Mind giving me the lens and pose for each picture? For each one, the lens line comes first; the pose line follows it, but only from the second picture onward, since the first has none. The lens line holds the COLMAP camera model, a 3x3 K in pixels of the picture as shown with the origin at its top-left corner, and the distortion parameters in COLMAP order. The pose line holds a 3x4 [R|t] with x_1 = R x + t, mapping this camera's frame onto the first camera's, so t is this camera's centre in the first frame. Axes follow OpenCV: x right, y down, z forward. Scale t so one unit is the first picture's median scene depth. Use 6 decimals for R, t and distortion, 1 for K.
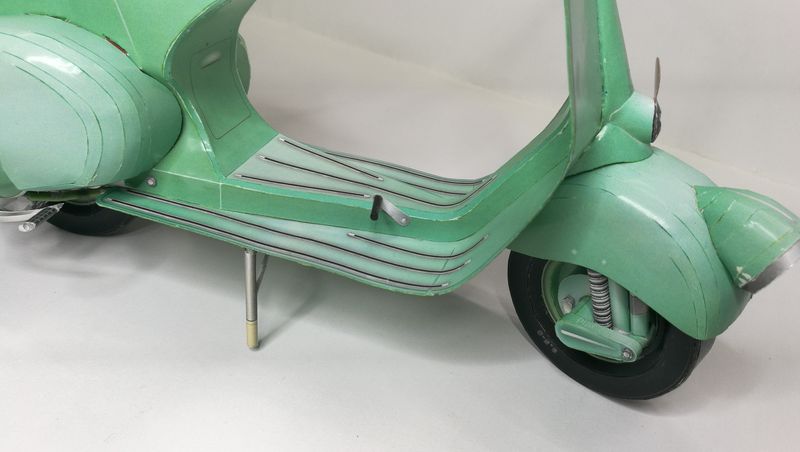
lens RADIAL K [[621.3, 0, 400.0], [0, 621.3, 226.0], [0, 0, 1]] dist [-0.005818, -0.004671]
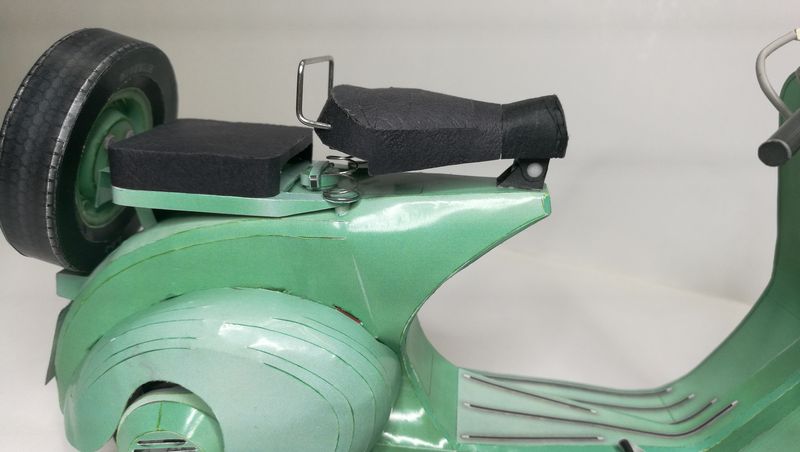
lens RADIAL K [[621.3, 0, 400.0], [0, 621.3, 226.0], [0, 0, 1]] dist [-0.005818, -0.004671]
pose [[0.976199, -0.081488, 0.200984, -0.549626], [0.118813, 0.976228, -0.181278, -0.245006], [-0.181435, 0.200843, 0.962675, 0.114359]]
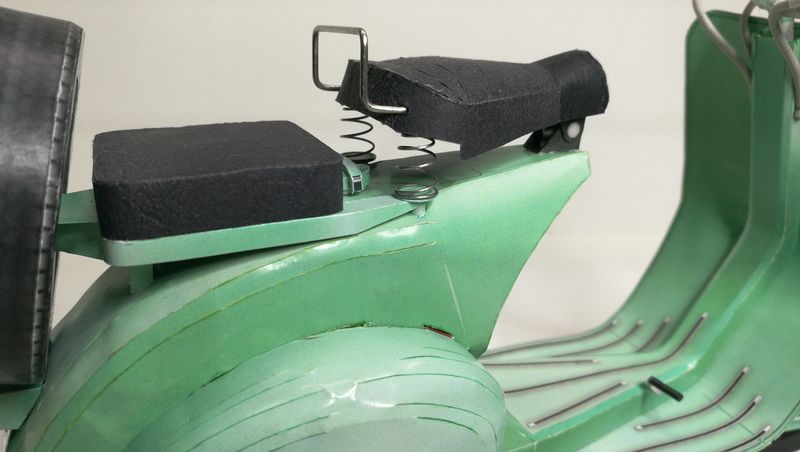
lens RADIAL K [[631.1, 0, 400.0], [0, 631.1, 226.0], [0, 0, 1]] dist [0.000942, -0.003002]
pose [[0.761651, -0.274615, 0.586920, -0.867328], [0.368866, 0.928427, -0.044278, -0.379210], [-0.532753, 0.250219, 0.808434, 0.366633]]
